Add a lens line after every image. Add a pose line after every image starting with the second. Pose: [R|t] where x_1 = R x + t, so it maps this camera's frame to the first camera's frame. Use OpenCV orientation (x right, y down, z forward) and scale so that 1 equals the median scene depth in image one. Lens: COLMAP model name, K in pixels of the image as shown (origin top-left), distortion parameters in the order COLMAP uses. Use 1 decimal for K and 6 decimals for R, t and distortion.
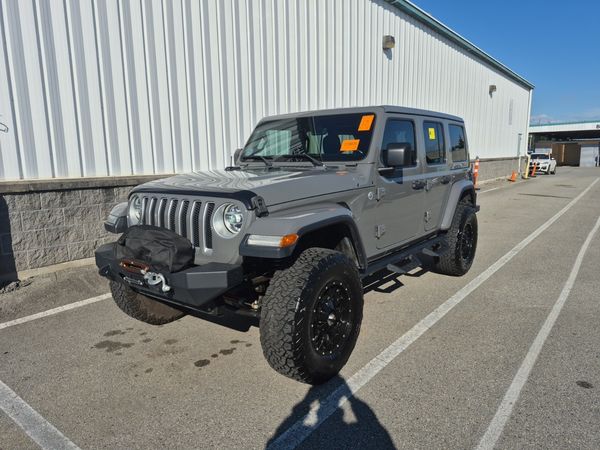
lens RADIAL K [[425.2, 0, 301.3], [0, 425.2, 228.9], [0, 0, 1]] dist [0.031897, -0.010578]
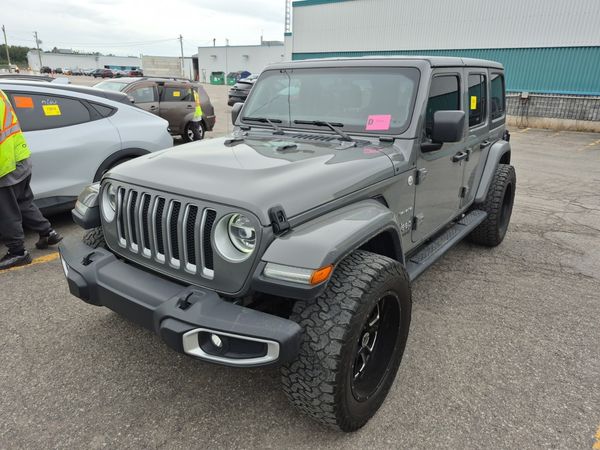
lens RADIAL K [[425.2, 0, 300.4], [0, 425.2, 226.2], [0, 0, 1]] dist [0.031897, -0.010578]
pose [[0.999688, 0.008444, 0.023505, -0.064793], [-0.012078, 0.987196, 0.159056, -0.130543], [-0.021861, -0.159291, 0.986990, 0.234511]]
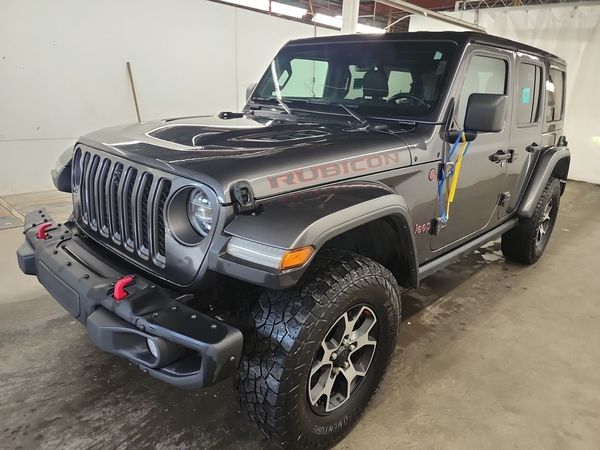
lens RADIAL K [[425.2, 0, 298.4], [0, 425.2, 219.8], [0, 0, 1]] dist [0.031897, -0.010578]
pose [[0.991453, 0.097740, -0.086411, 0.025012], [-0.085285, 0.986803, 0.137645, -0.091922], [0.098724, -0.129099, 0.986705, 0.360142]]
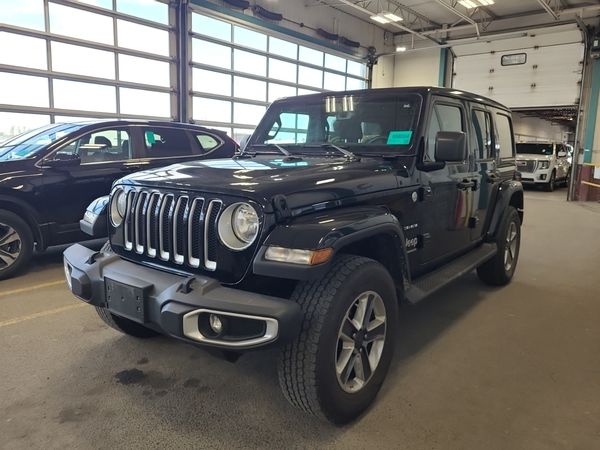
lens RADIAL K [[472.9, 0, 301.4], [0, 472.9, 215.1], [0, 0, 1]] dist [0.027314, 0.015630]
pose [[0.999635, 0.026947, -0.001796, -0.049819], [-0.026986, 0.999264, -0.027273, -0.016167], [0.001059, 0.027311, 0.999626, 0.130862]]
